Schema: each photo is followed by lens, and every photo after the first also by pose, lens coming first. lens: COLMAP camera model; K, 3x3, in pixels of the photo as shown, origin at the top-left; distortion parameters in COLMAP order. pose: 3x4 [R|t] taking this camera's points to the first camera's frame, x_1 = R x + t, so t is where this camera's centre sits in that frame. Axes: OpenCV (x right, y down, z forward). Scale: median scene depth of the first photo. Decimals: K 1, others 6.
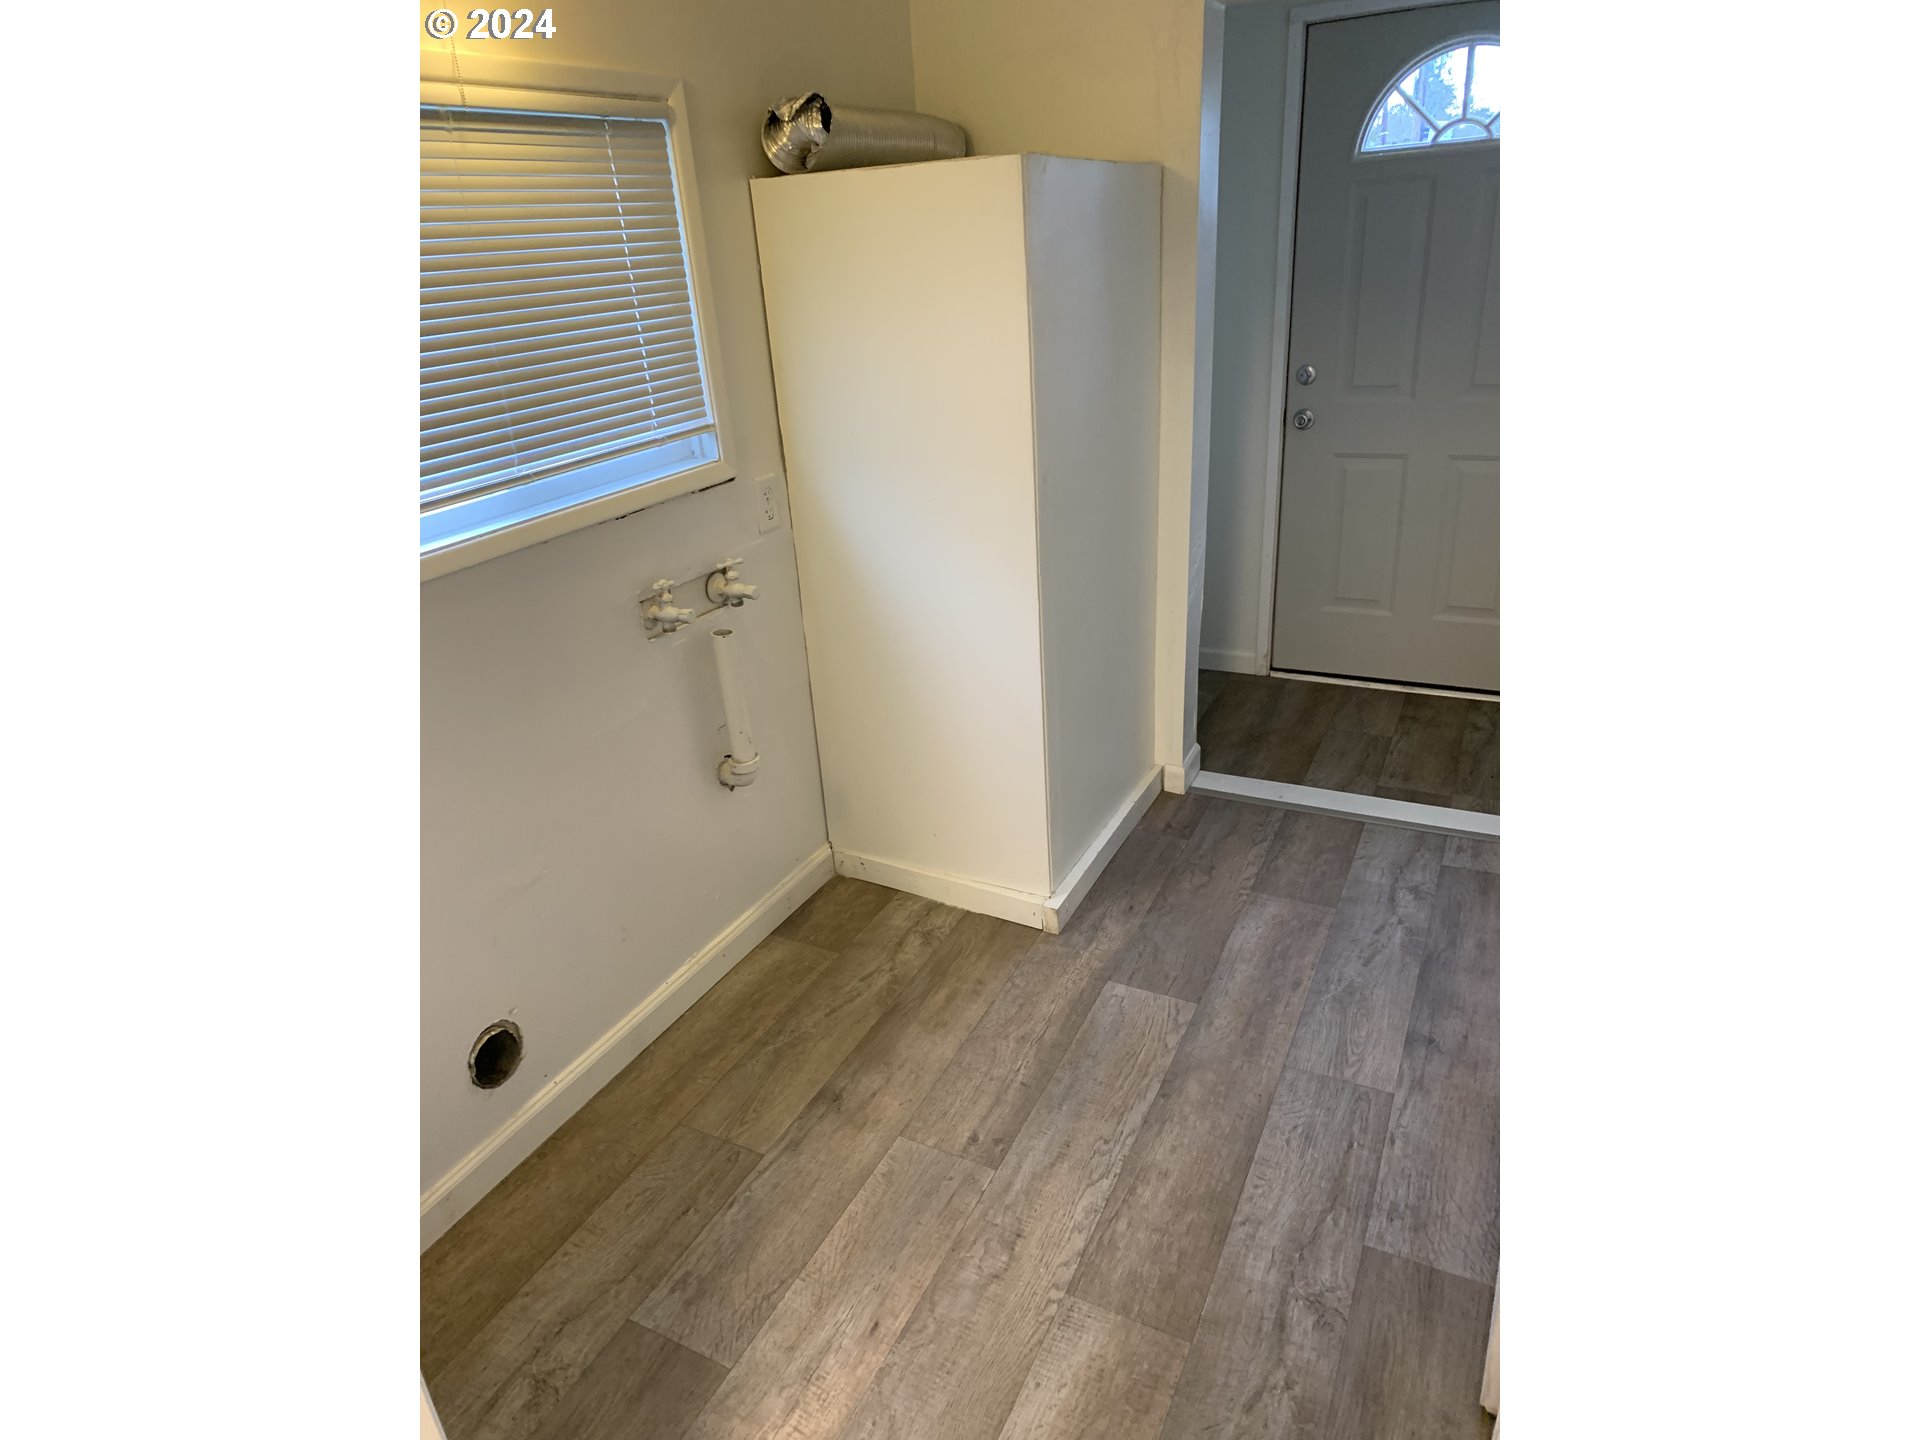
lens RADIAL K [[1106.3, 0, 907.9], [0, 1106.3, 733.7], [0, 0, 1]] dist [0.001132, 0.000903]
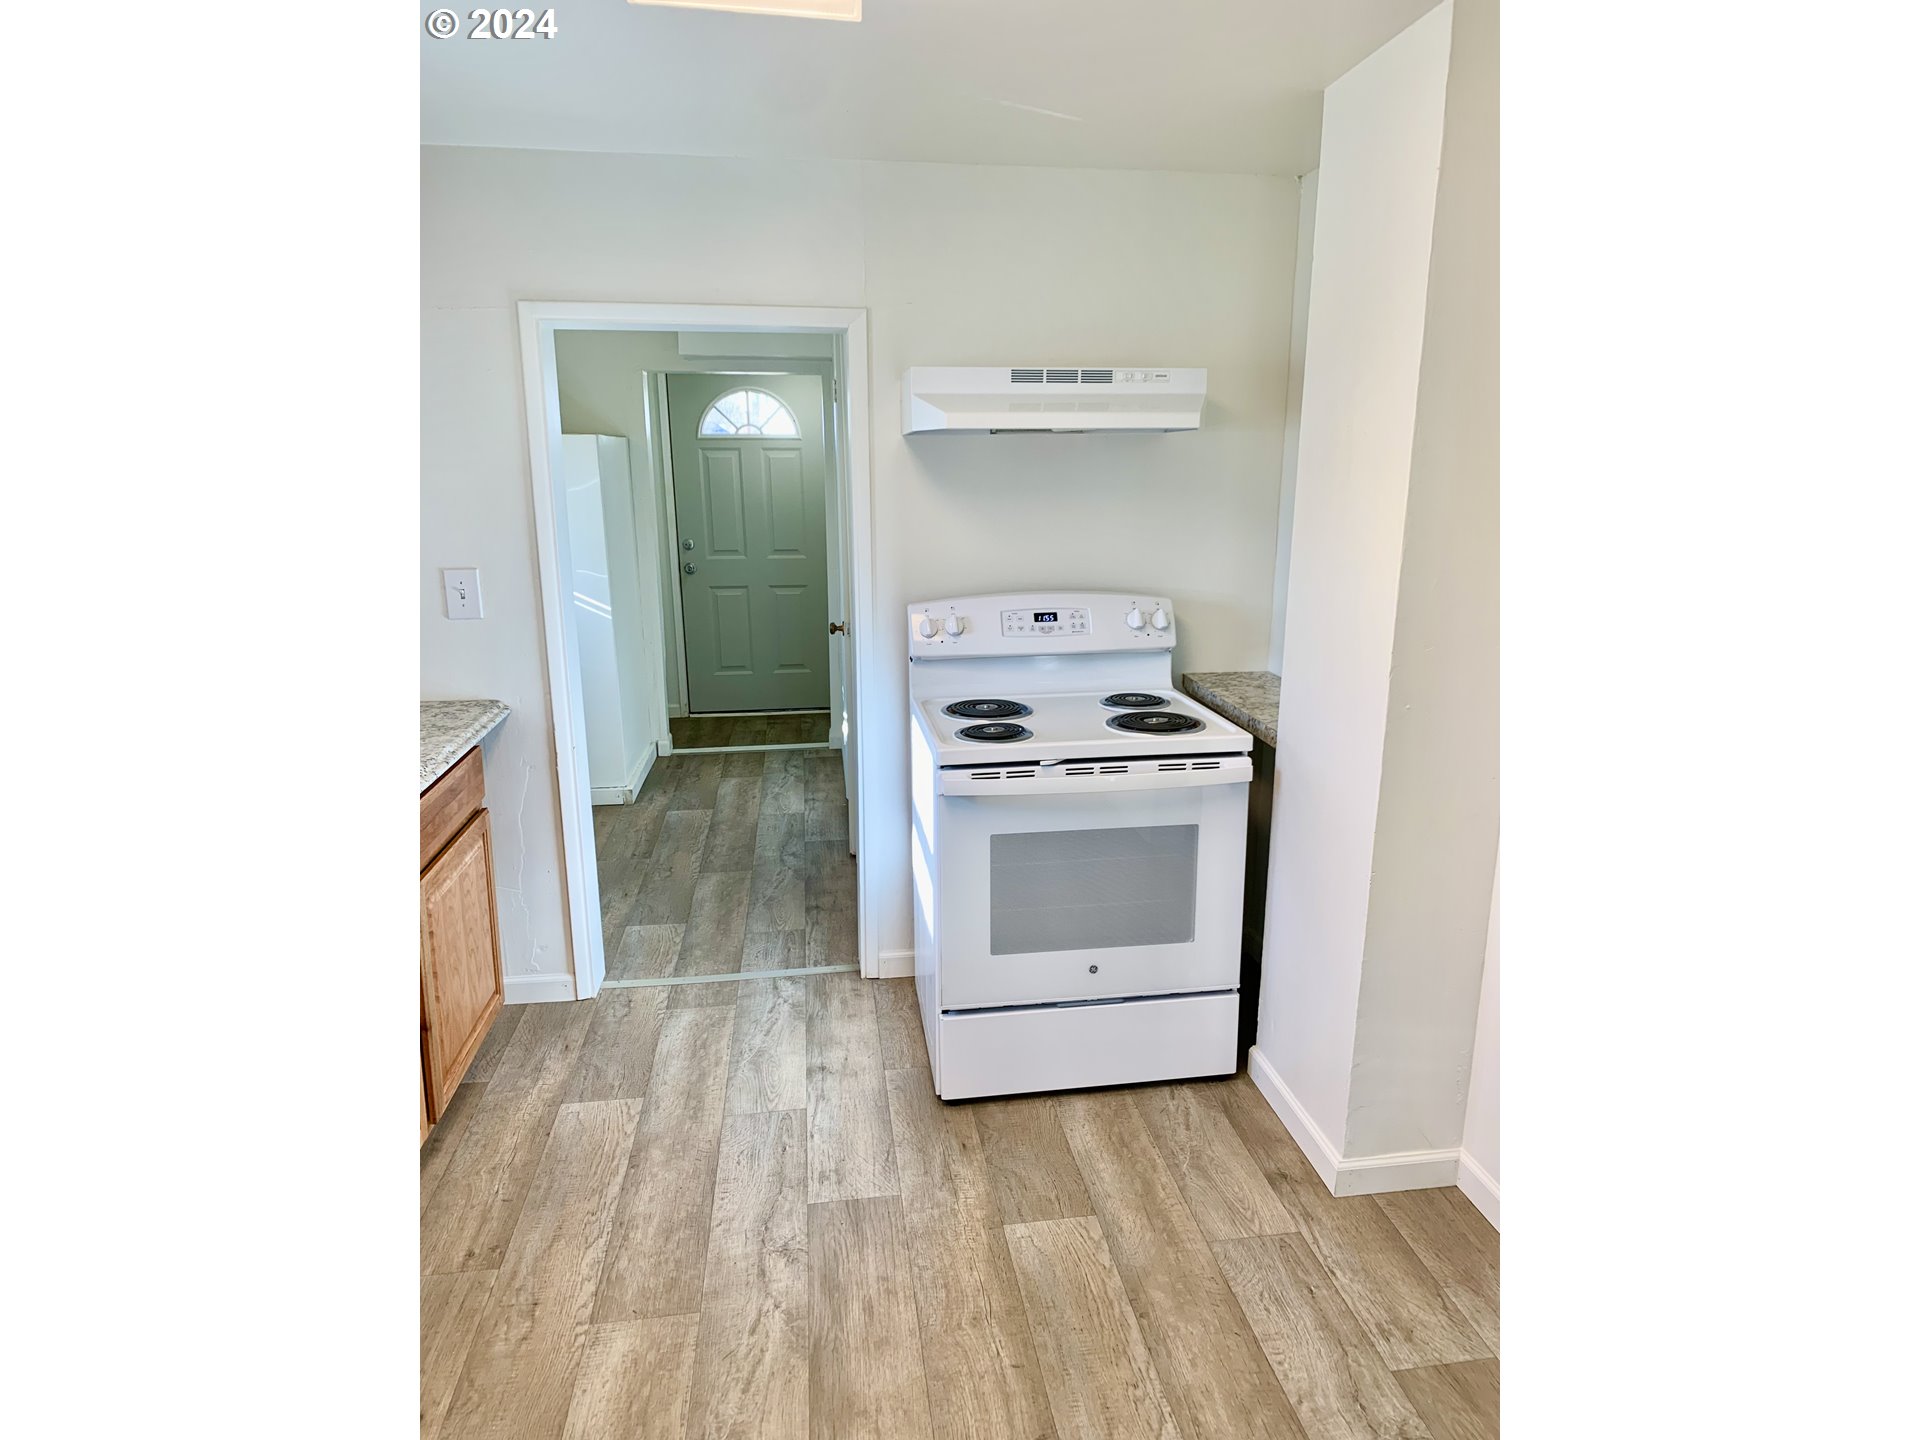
lens RADIAL K [[1132.8, 0, 967.3], [0, 1132.8, 754.1], [0, 0, 1]] dist [-0.001635, -0.001094]
pose [[0.800445, -0.093181, 0.592120, -0.169143], [0.208706, 0.969355, -0.129589, 0.144107], [-0.561899, 0.227308, 0.795362, -0.275793]]
